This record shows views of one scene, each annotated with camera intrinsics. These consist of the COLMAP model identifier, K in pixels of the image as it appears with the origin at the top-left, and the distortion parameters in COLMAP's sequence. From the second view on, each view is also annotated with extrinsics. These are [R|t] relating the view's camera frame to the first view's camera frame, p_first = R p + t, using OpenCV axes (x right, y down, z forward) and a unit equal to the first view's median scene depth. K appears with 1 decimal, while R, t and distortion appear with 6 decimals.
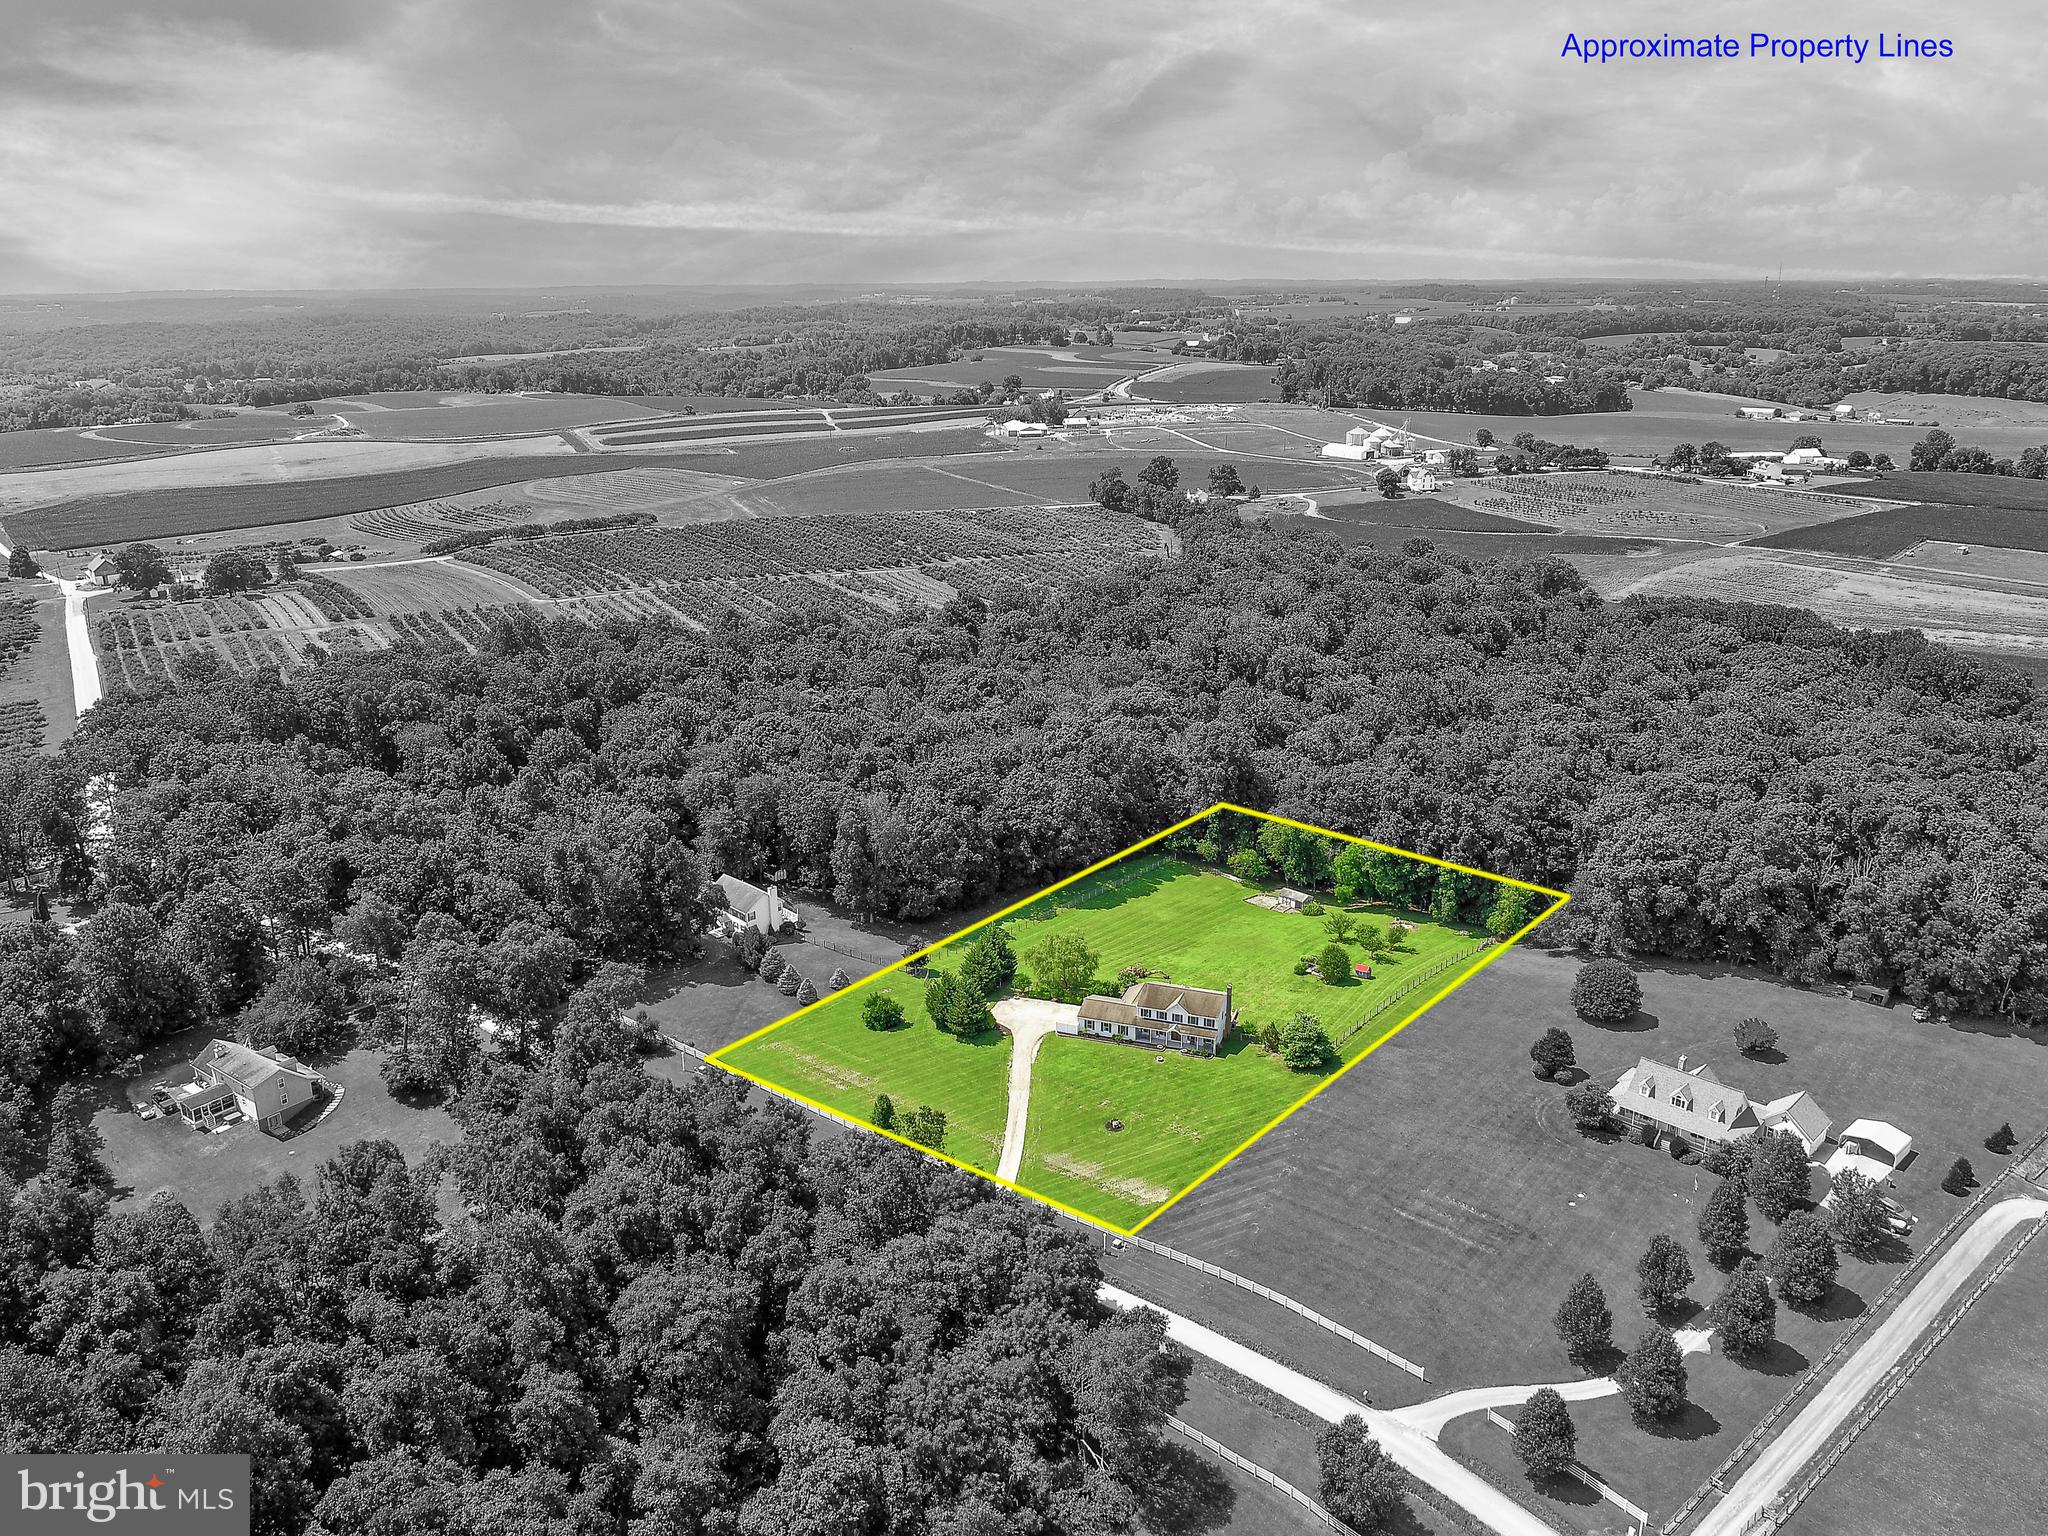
lens RADIAL K [[1573.8, 0, 1024.0], [0, 1573.8, 768.0], [0, 0, 1]] dist [0.000275, -0.006382]
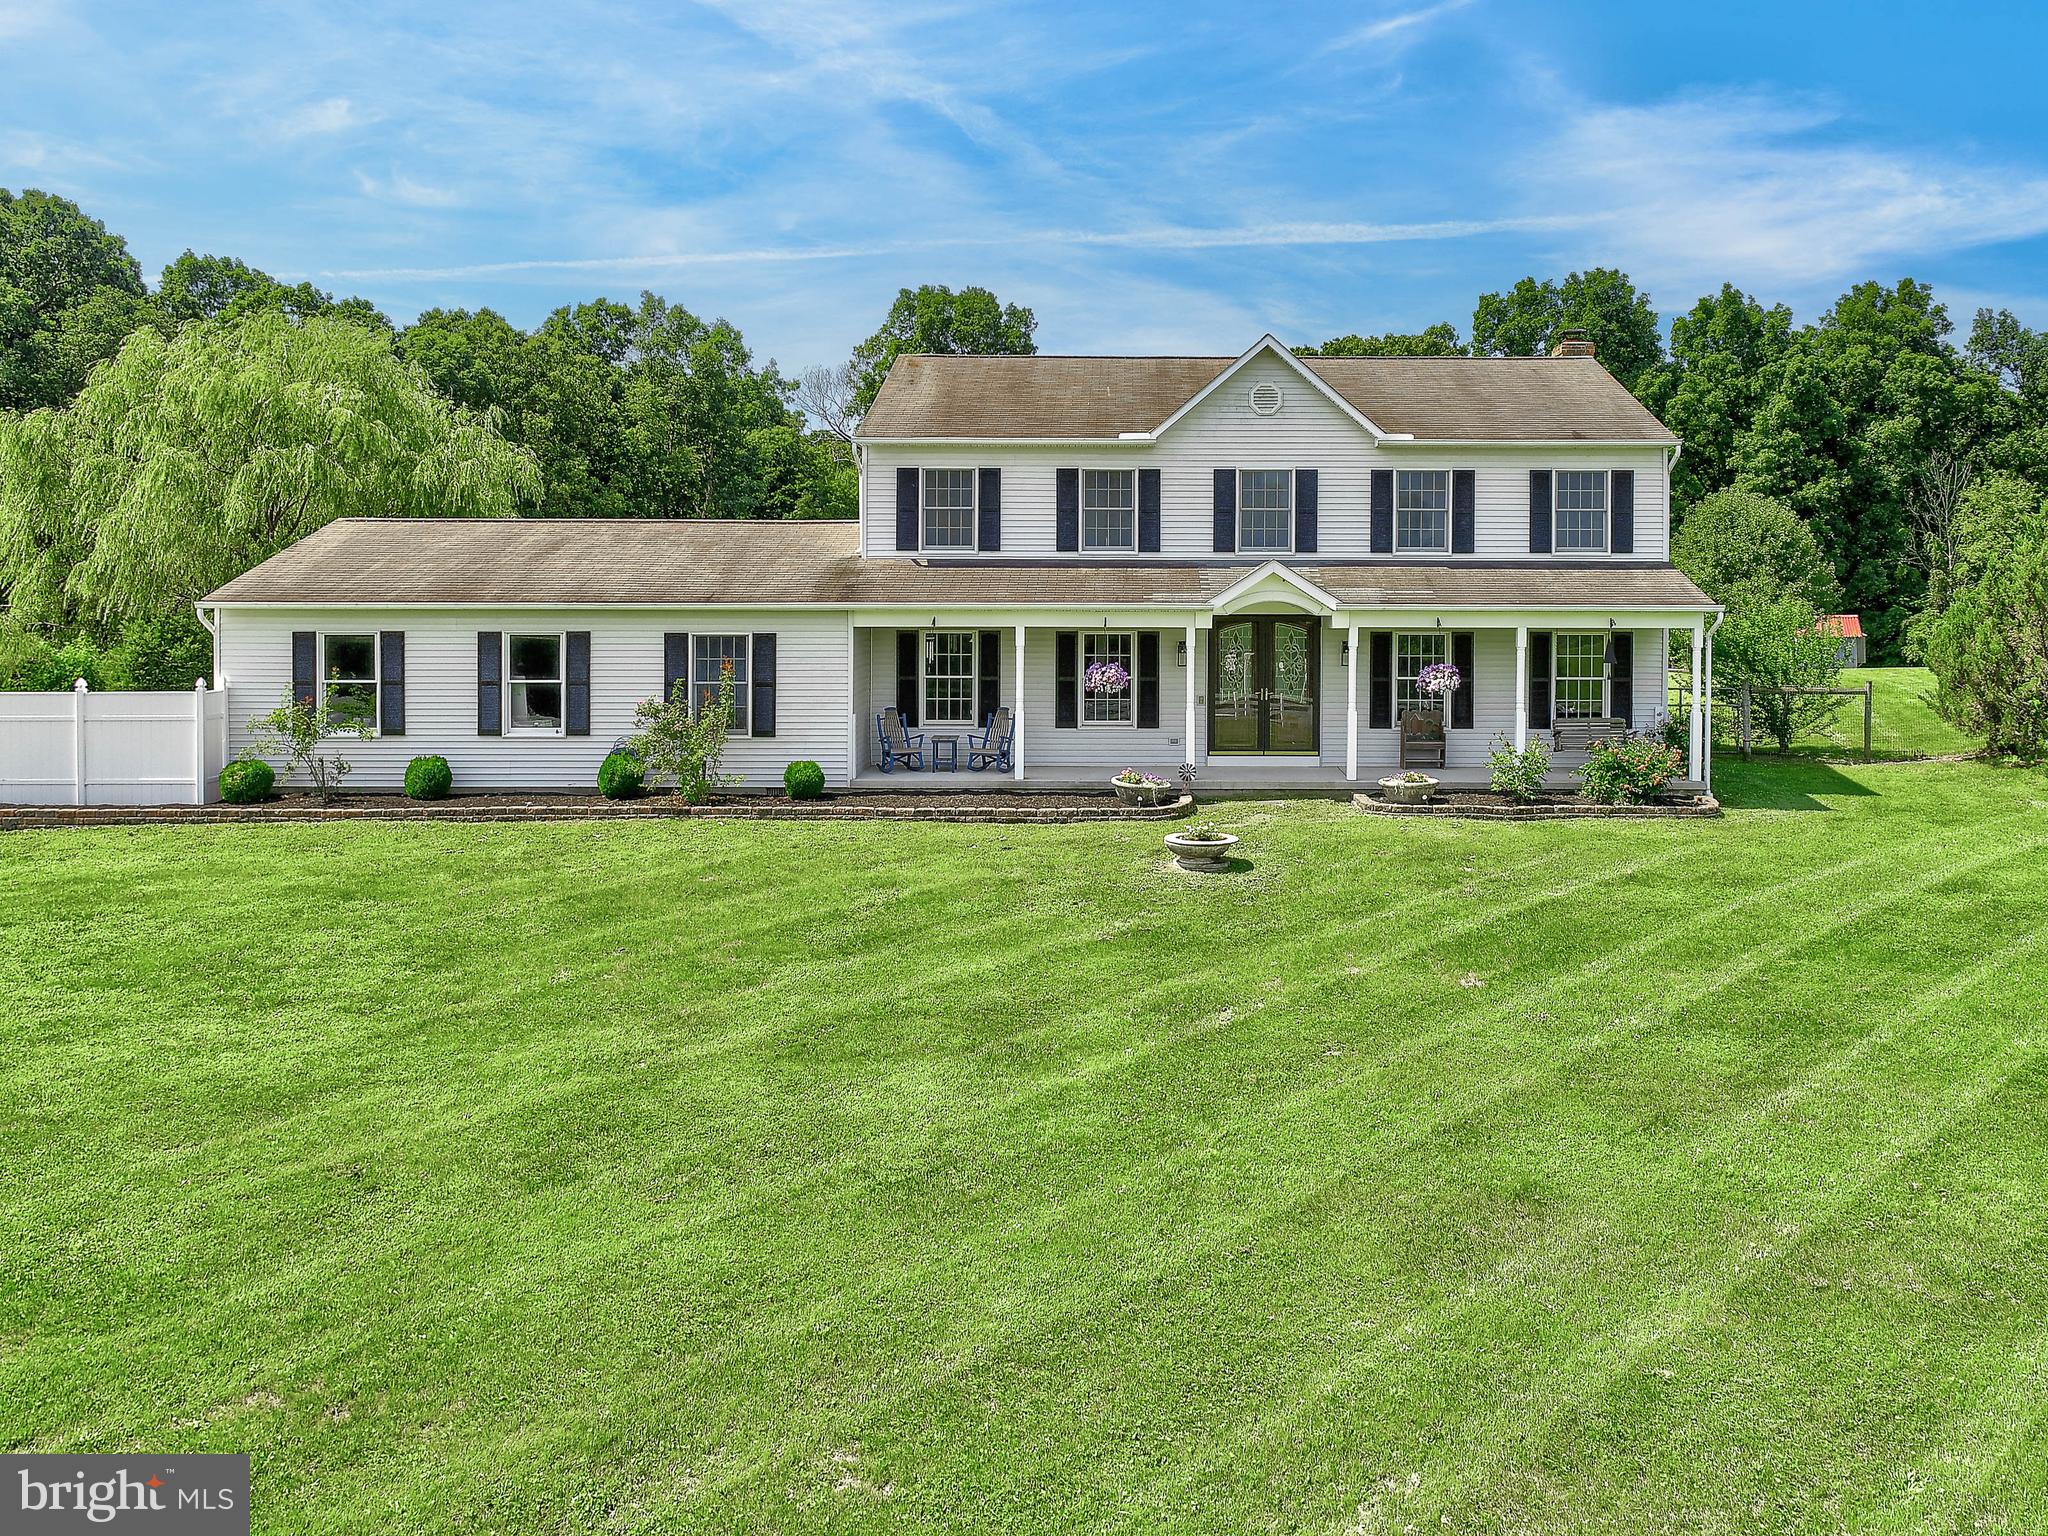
lens RADIAL K [[1599.0, 0, 1140.6], [0, 1599.0, 581.8], [0, 0, 1]] dist [0.003575, -0.001445]
pose [[0.938283, 0.007946, 0.345777, 0.052847], [0.098239, 0.952438, -0.288462, 0.189432], [-0.331624, 0.304628, 0.892876, 0.895635]]
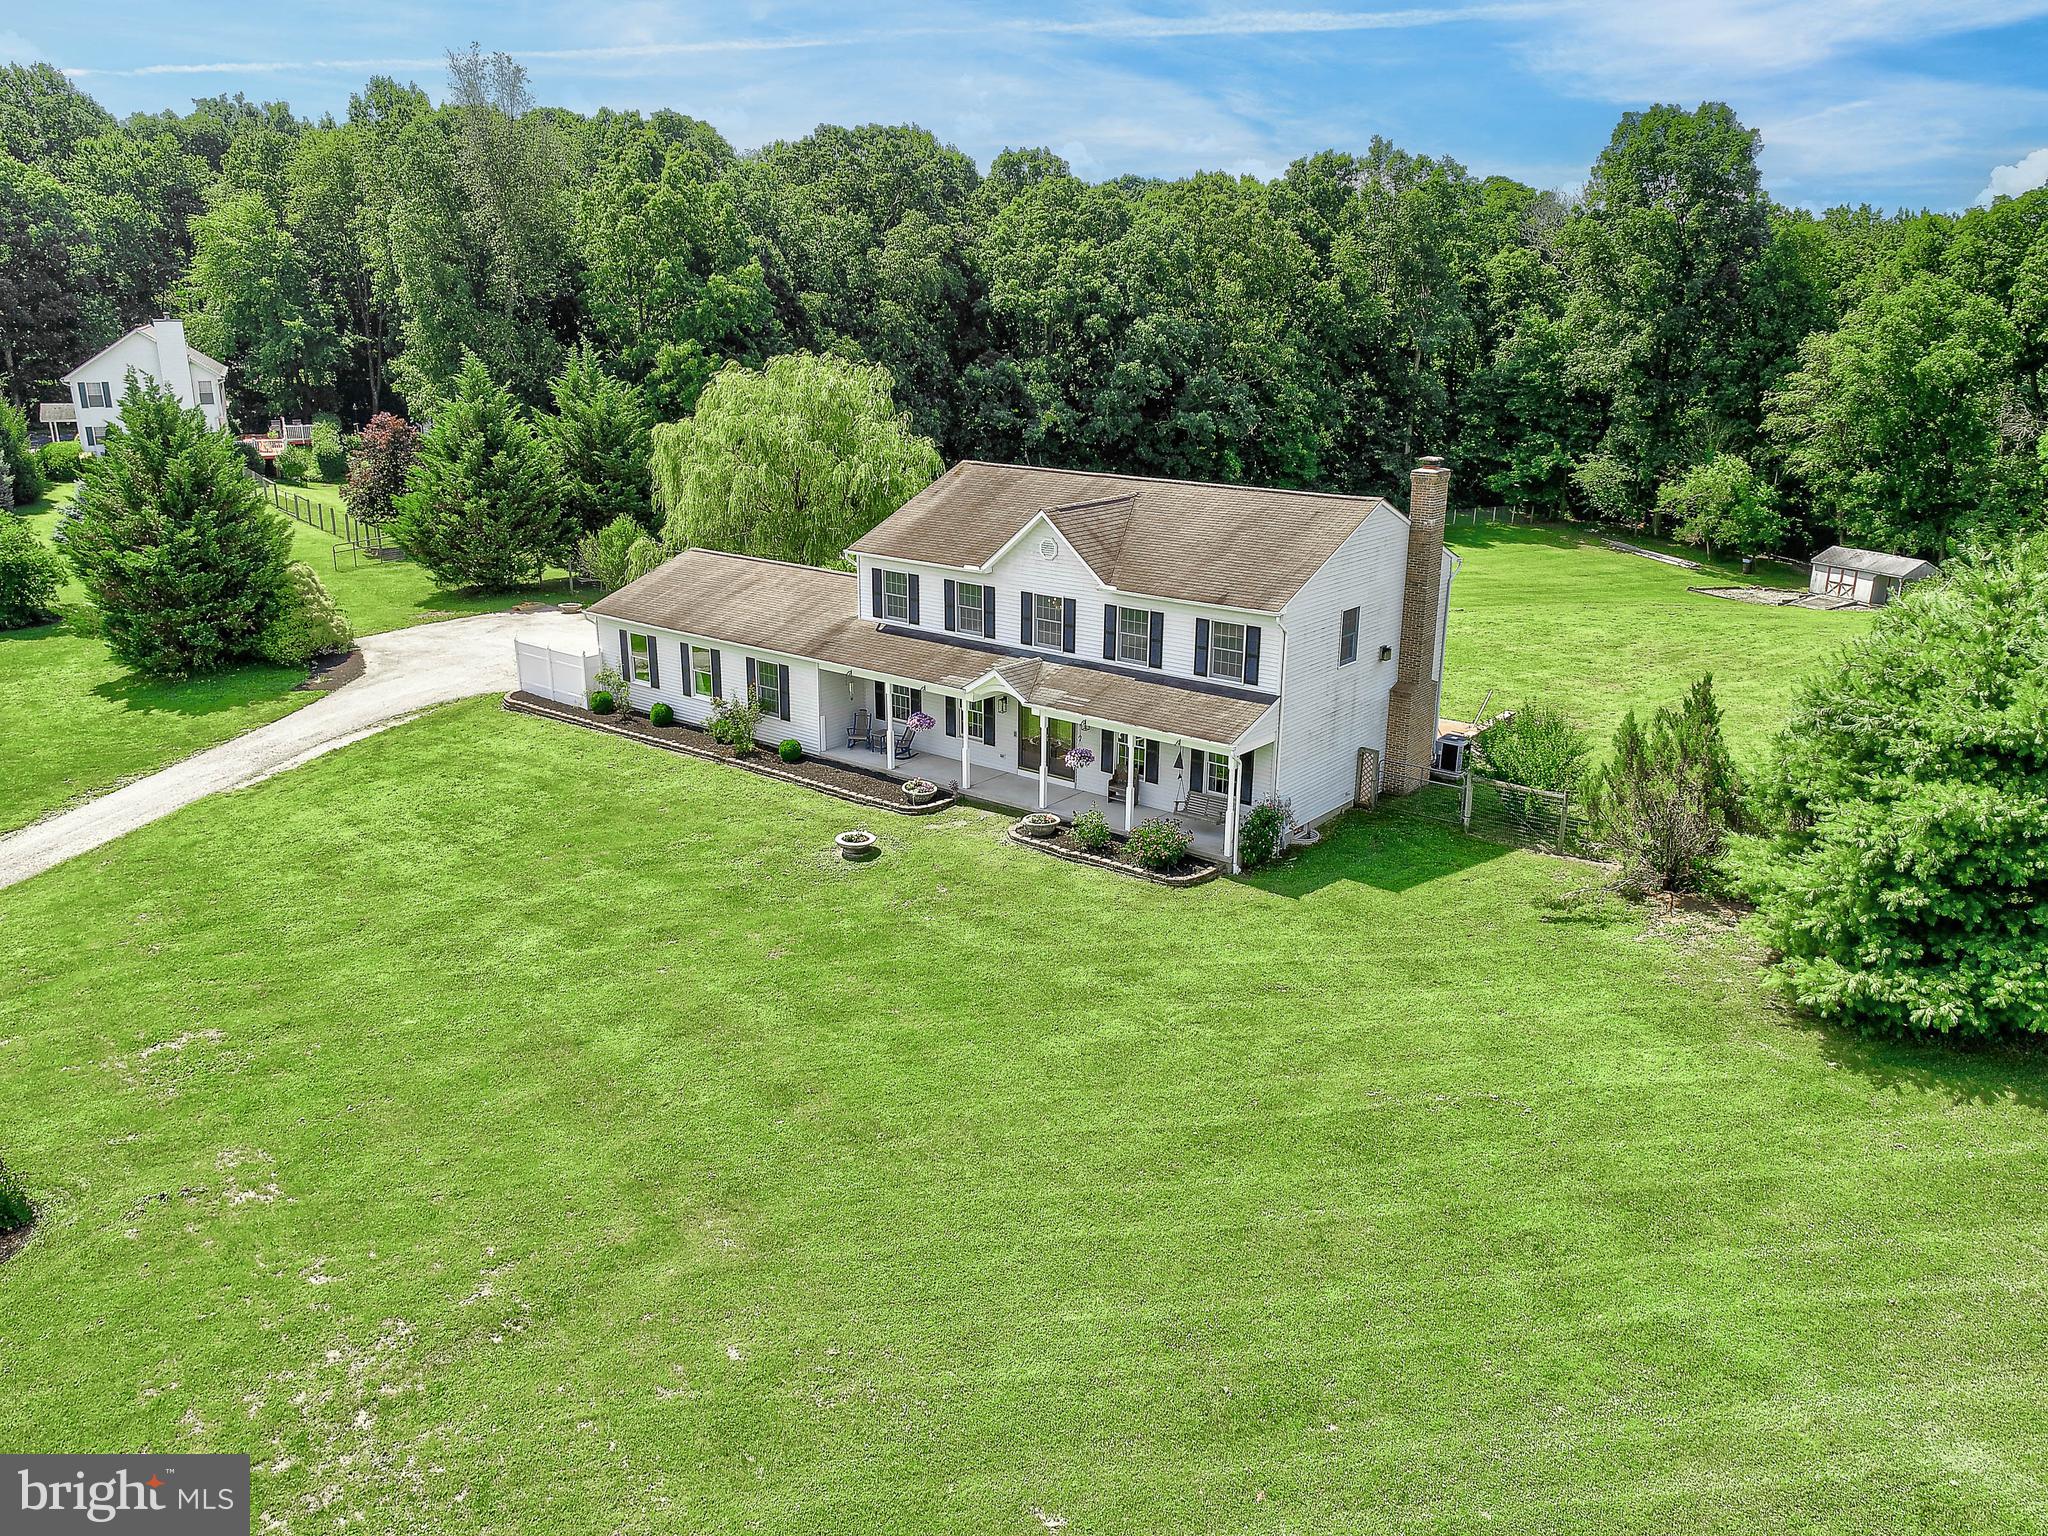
lens RADIAL K [[1573.8, 0, 1024.0], [0, 1573.8, 768.0], [0, 0, 1]] dist [0.000275, -0.006382]
pose [[0.948252, 0.102634, -0.300474, 0.141108], [-0.106616, 0.994295, 0.003162, 0.170288], [0.299084, 0.029037, 0.953785, 0.836234]]
